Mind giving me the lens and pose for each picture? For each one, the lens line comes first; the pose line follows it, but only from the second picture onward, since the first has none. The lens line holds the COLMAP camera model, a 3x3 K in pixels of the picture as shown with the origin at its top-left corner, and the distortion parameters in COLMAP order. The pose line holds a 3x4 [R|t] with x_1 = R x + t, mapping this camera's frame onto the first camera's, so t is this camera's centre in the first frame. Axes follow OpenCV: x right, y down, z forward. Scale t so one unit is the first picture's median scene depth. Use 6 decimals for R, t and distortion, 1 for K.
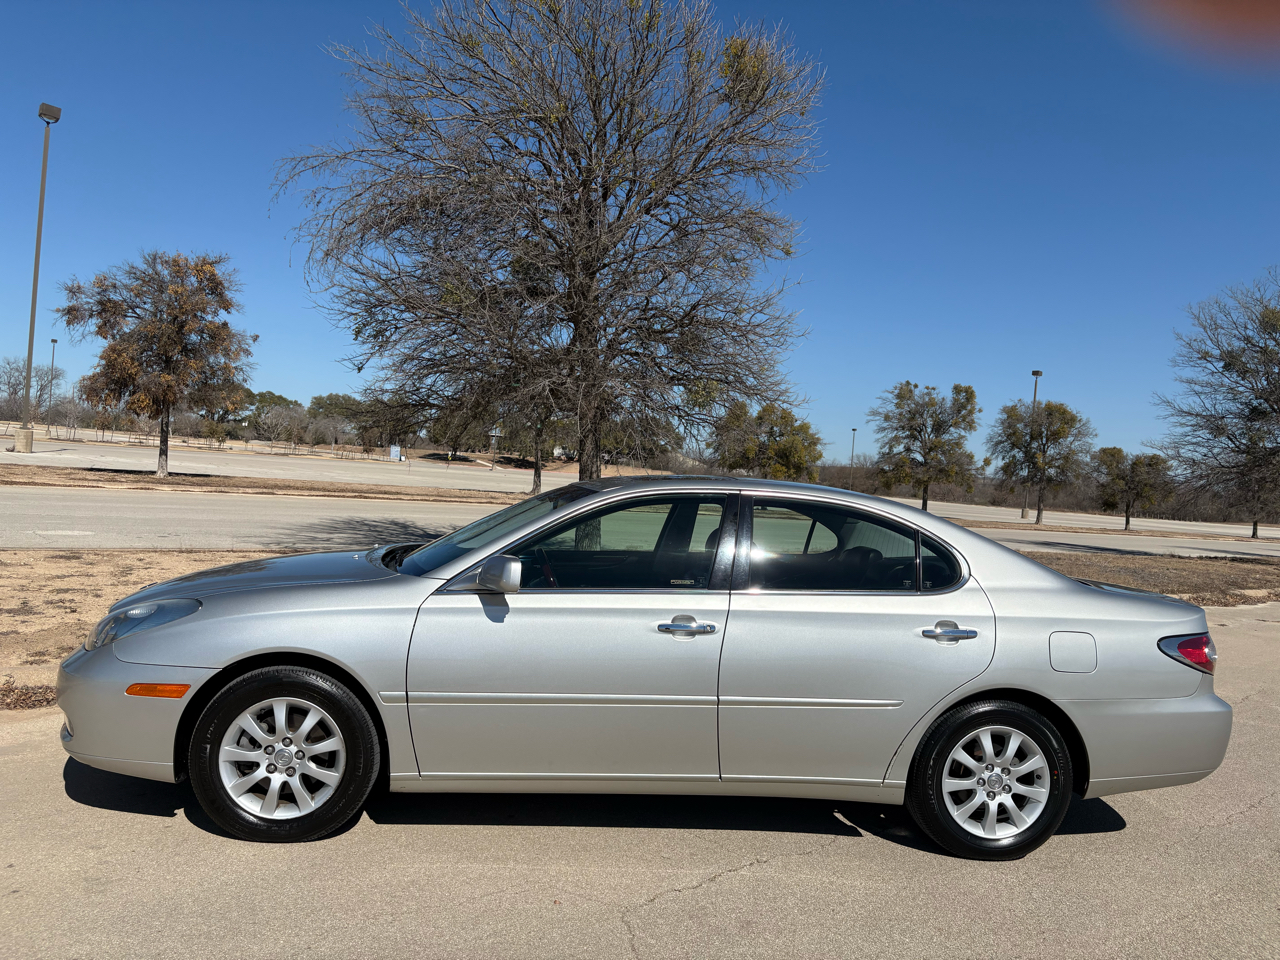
lens RADIAL K [[968.8, 0, 631.8], [0, 968.8, 495.2], [0, 0, 1]] dist [0.038490, -0.041755]
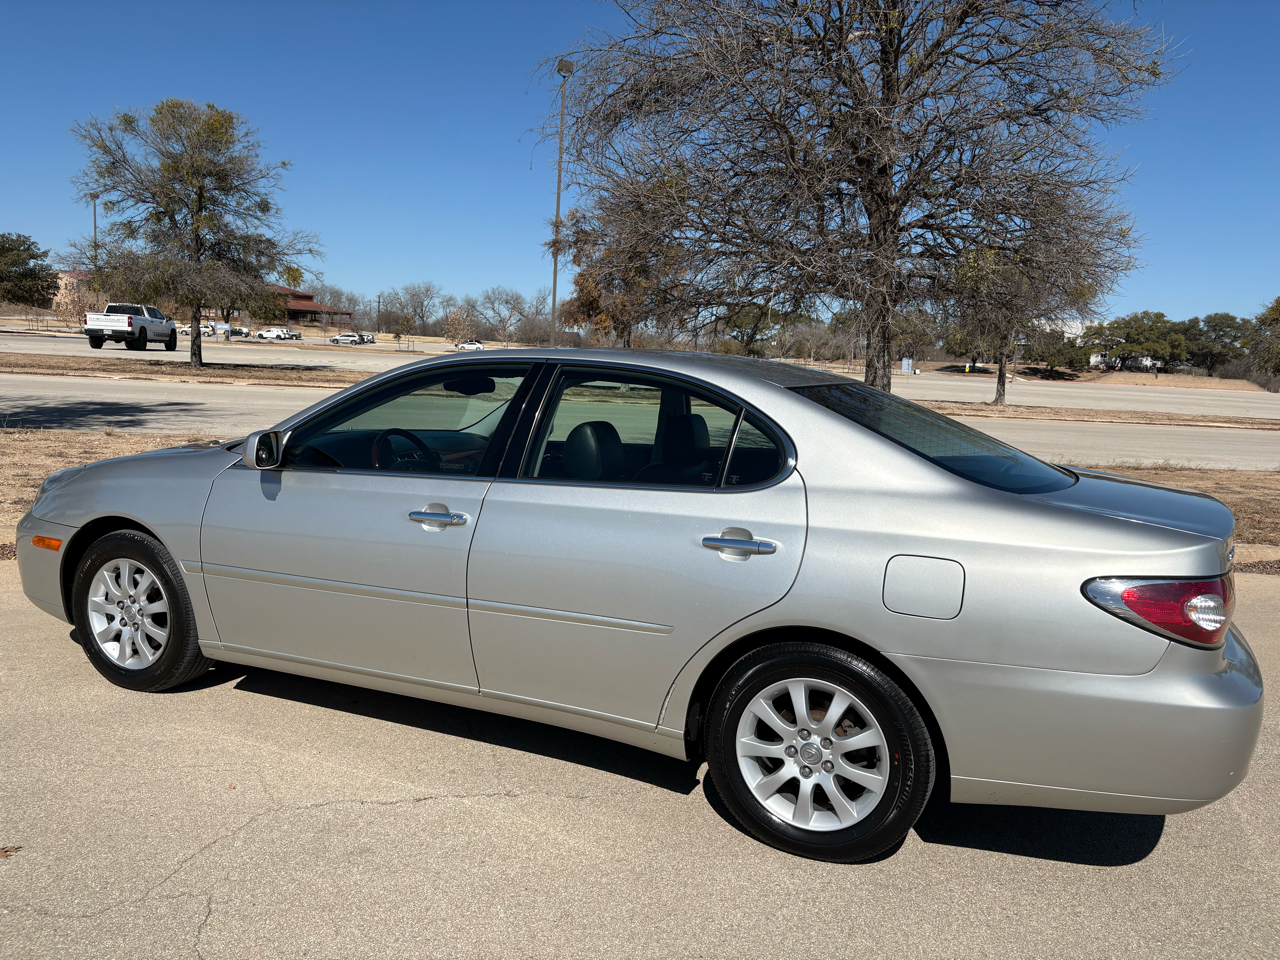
lens RADIAL K [[968.8, 0, 634.9], [0, 968.8, 494.8], [0, 0, 1]] dist [0.038490, -0.041755]
pose [[0.864671, 0.043054, -0.500491, 0.085183], [0.000384, 0.996263, 0.086366, 0.005564], [0.502339, -0.074870, 0.861423, 0.045390]]
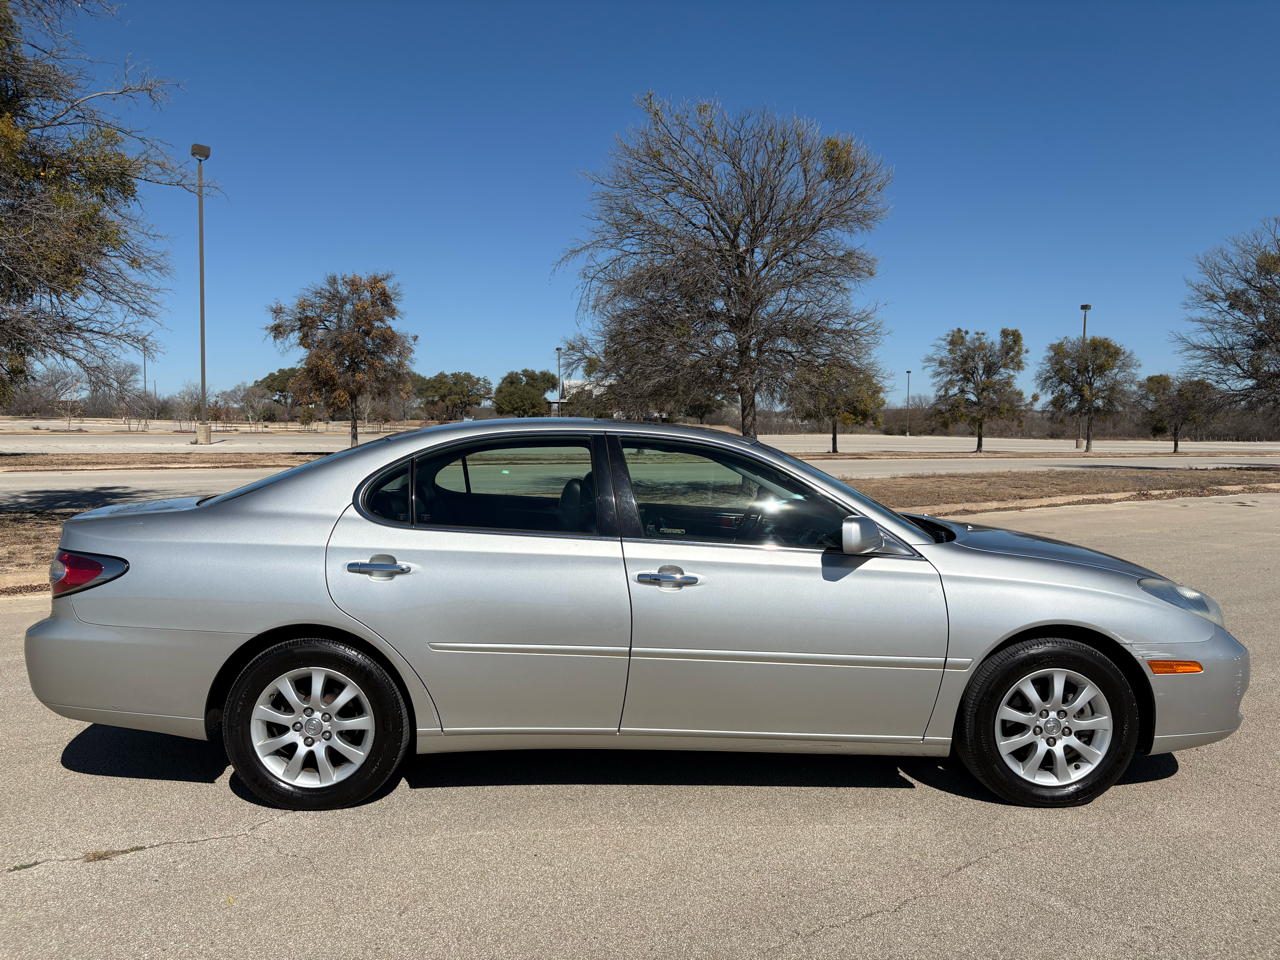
lens RADIAL K [[968.8, 0, 639.2], [0, 968.8, 493.1], [0, 0, 1]] dist [0.038490, -0.041755]
pose [[0.996895, -0.061250, -0.049494, -0.060218], [0.063234, 0.997214, 0.039562, 0.002343], [0.046933, -0.042569, 0.997991, -0.222643]]
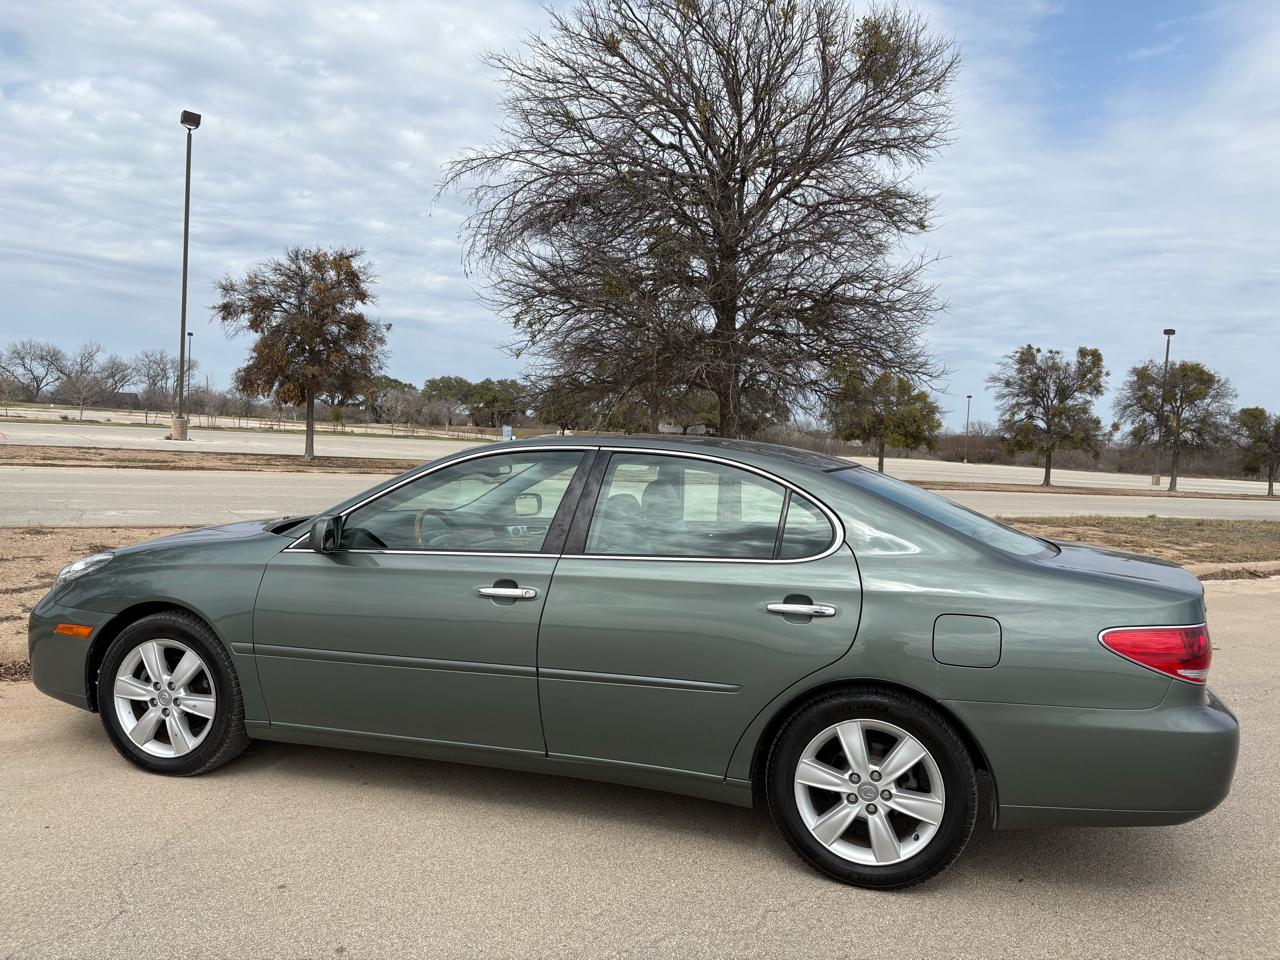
lens RADIAL K [[968.8, 0, 631.5], [0, 968.8, 497.4], [0, 0, 1]] dist [0.038490, -0.041755]
pose [[0.993970, -0.016441, -0.108413, -0.014947], [0.019460, 0.999450, 0.026848, 0.000535], [0.107912, -0.028796, 0.993743, -0.025112]]
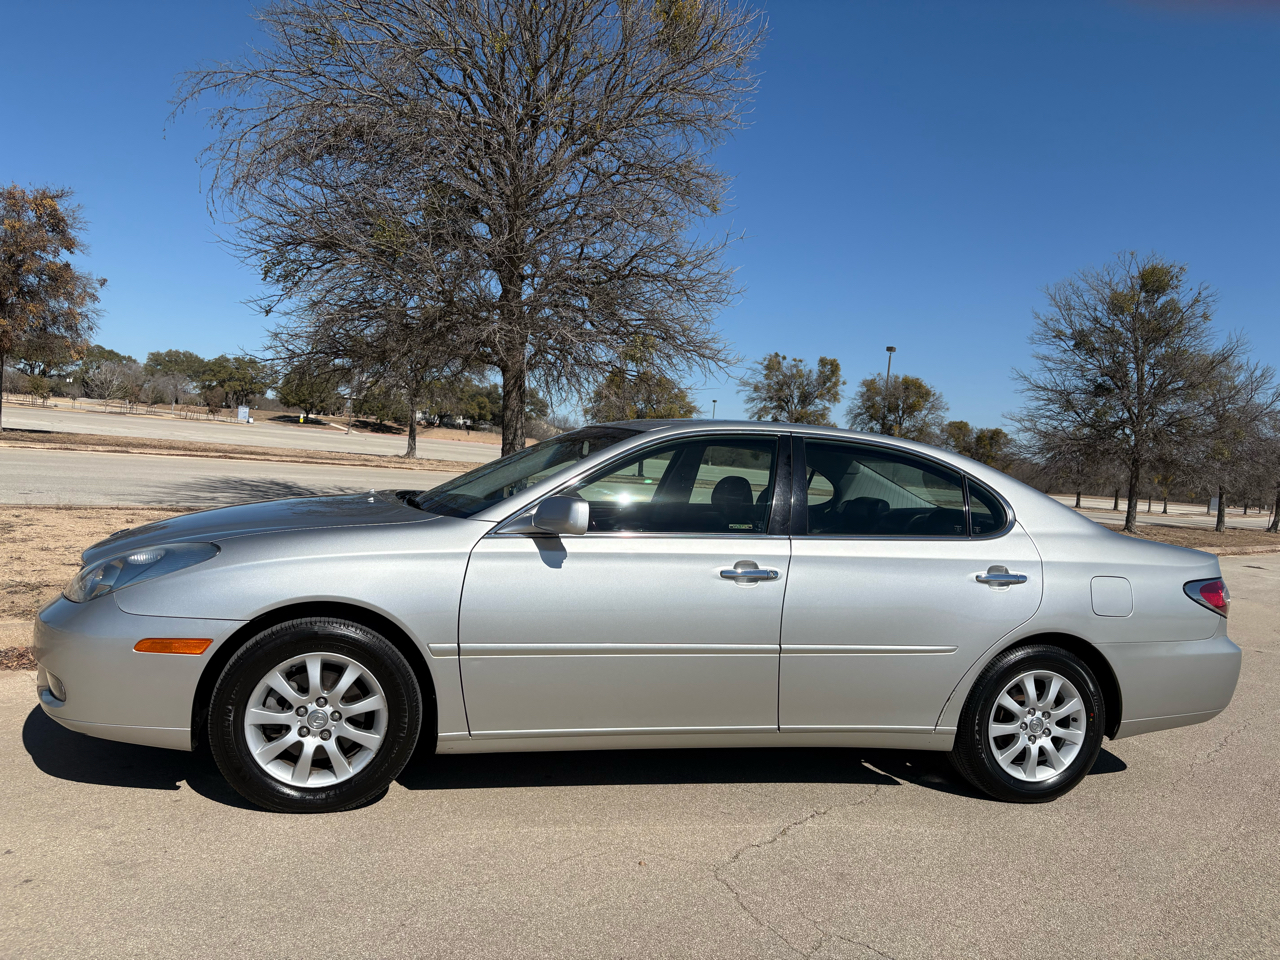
lens RADIAL K [[968.8, 0, 633.8], [0, 968.8, 497.3], [0, 0, 1]] dist [0.038490, -0.041755]
pose [[0.989261, 0.006689, 0.146004, -0.025833], [-0.011755, 0.999357, 0.033864, 0.004122], [-0.145683, -0.035217, 0.988704, 0.010514]]
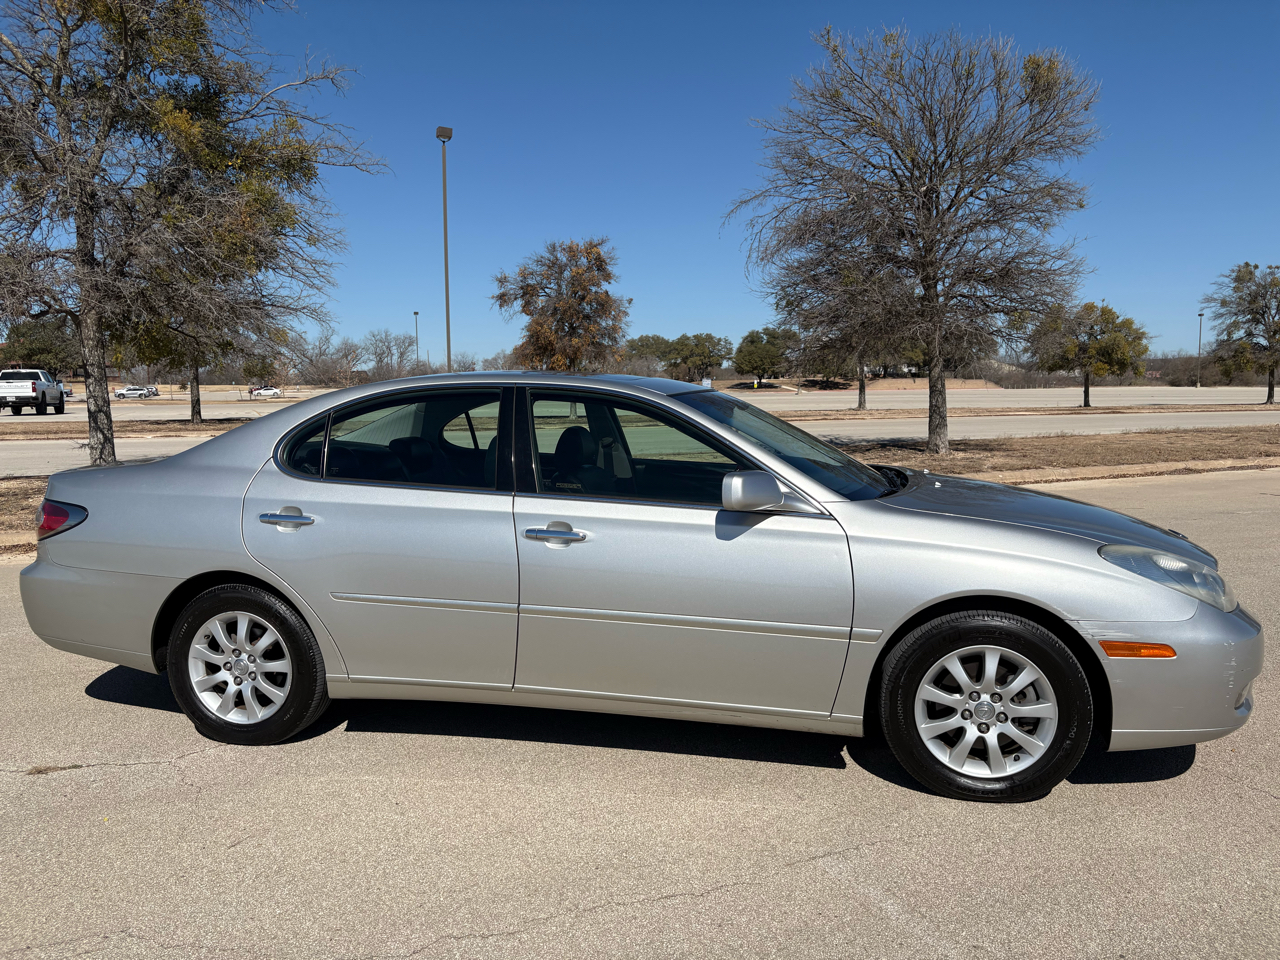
lens RADIAL K [[968.8, 0, 638.5], [0, 968.8, 493.0], [0, 0, 1]] dist [0.038490, -0.041755]
pose [[0.952317, -0.051908, -0.300663, -0.015848], [0.074128, 0.995259, 0.062965, 0.006624], [0.295969, -0.082250, 0.951650, -0.209387]]
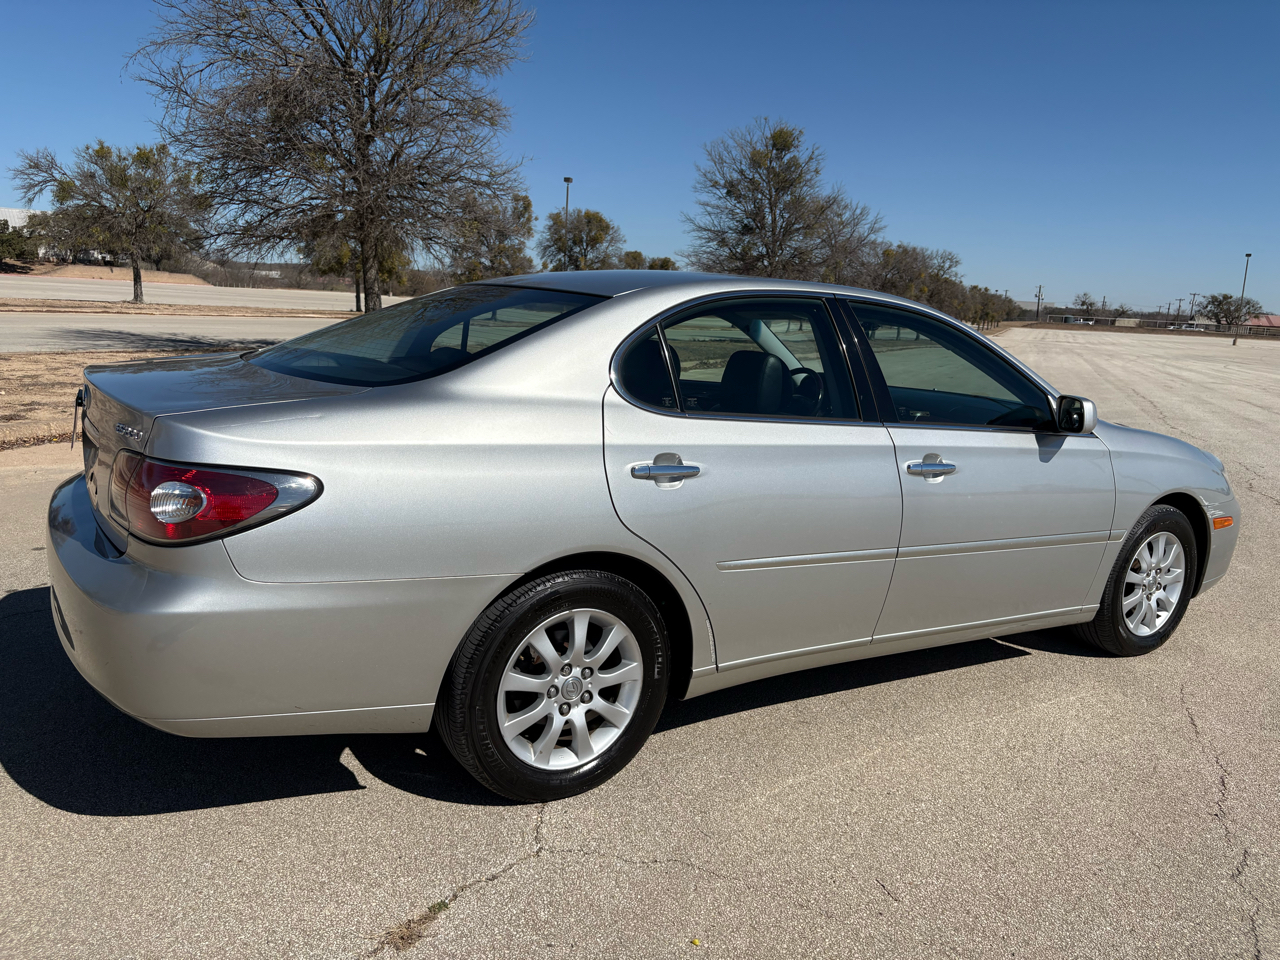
lens RADIAL K [[968.8, 0, 635.1], [0, 968.8, 496.8], [0, 0, 1]] dist [0.038490, -0.041755]
pose [[0.889170, -0.113550, 0.443264, -0.145429], [0.022024, 0.978218, 0.206409, -0.002119], [-0.457047, -0.173770, 0.872303, -0.179669]]
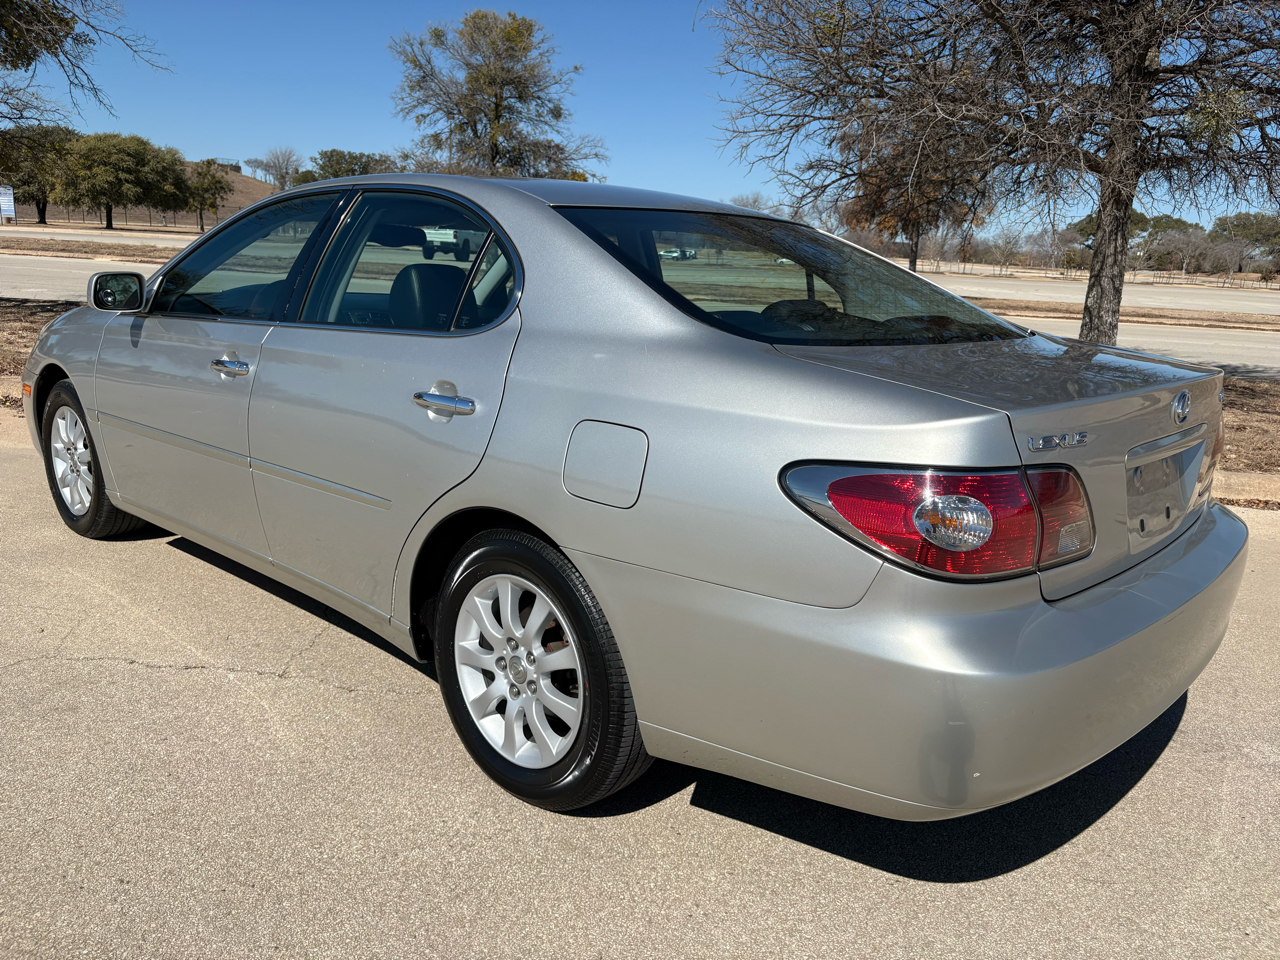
lens RADIAL K [[968.8, 0, 637.2], [0, 968.8, 493.7], [0, 0, 1]] dist [0.038490, -0.041755]
pose [[0.658155, 0.143601, -0.739061, 0.114890], [-0.020266, 0.984665, 0.173274, 0.012701], [0.752609, -0.099063, 0.650973, 0.096079]]
